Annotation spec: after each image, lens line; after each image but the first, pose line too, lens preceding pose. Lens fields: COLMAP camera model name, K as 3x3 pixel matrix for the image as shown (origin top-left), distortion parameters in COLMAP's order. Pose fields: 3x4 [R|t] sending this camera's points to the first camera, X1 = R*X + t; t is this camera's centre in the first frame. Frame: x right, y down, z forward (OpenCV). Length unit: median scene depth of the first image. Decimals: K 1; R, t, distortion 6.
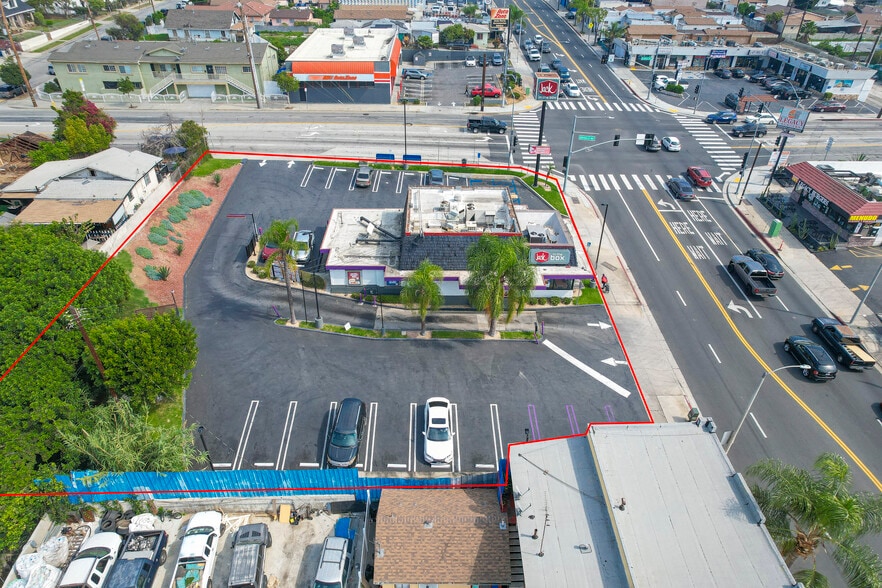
lens RADIAL K [[565.9, 0, 440.5], [0, 565.9, 285.4], [0, 0, 1]] dist [-0.055653, 0.055858]
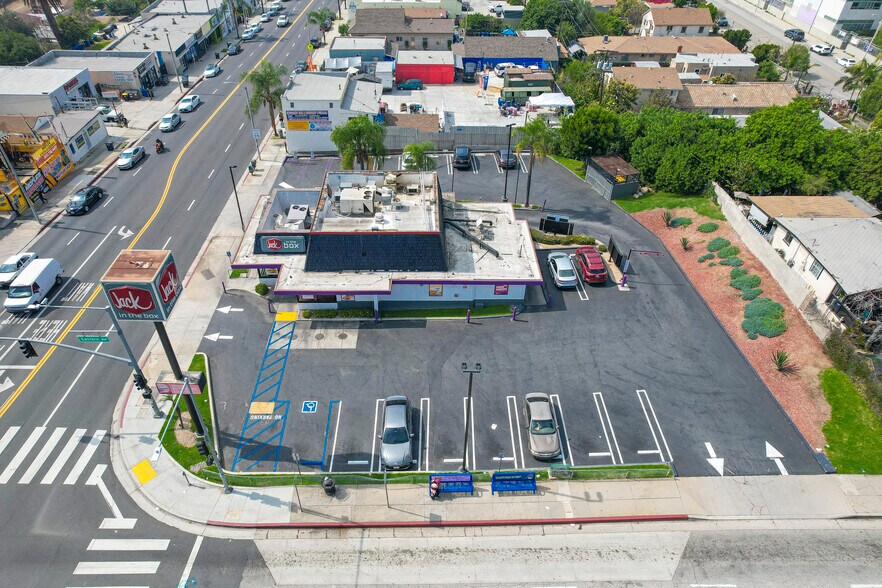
lens RADIAL K [[565.9, 0, 416.8], [0, 565.9, 284.8], [0, 0, 1]] dist [-0.055653, 0.055858]
pose [[-0.999574, -0.028758, 0.005042, -0.029044], [-0.003608, 0.293045, 0.956092, -0.851063], [-0.028973, 0.955666, -0.293024, 1.241784]]
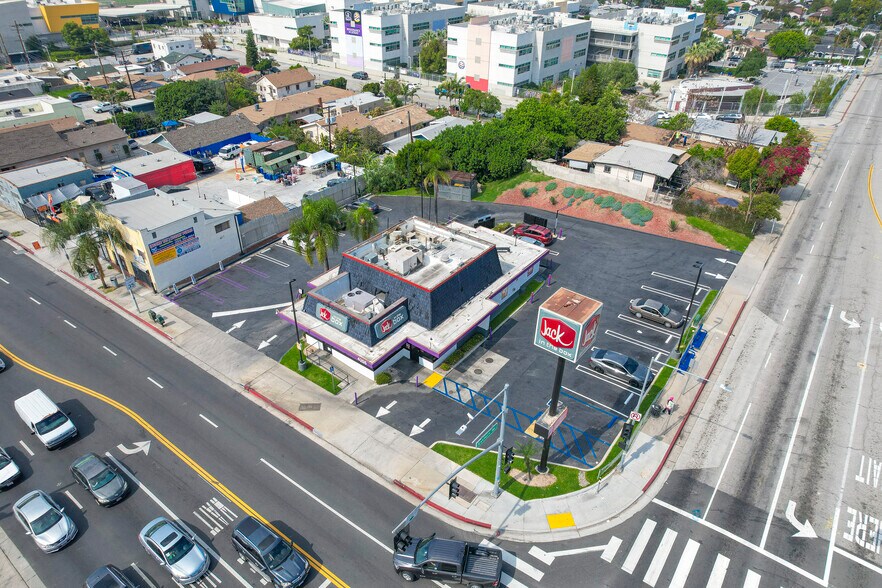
lens RADIAL K [[565.9, 0, 444.0], [0, 565.9, 297.9], [0, 0, 1]] dist [-0.055653, 0.055858]
pose [[-0.613219, 0.411971, -0.673975, 0.631362], [-0.461080, 0.506107, 0.728876, -0.737222], [0.641380, 0.757717, -0.120403, 1.078522]]
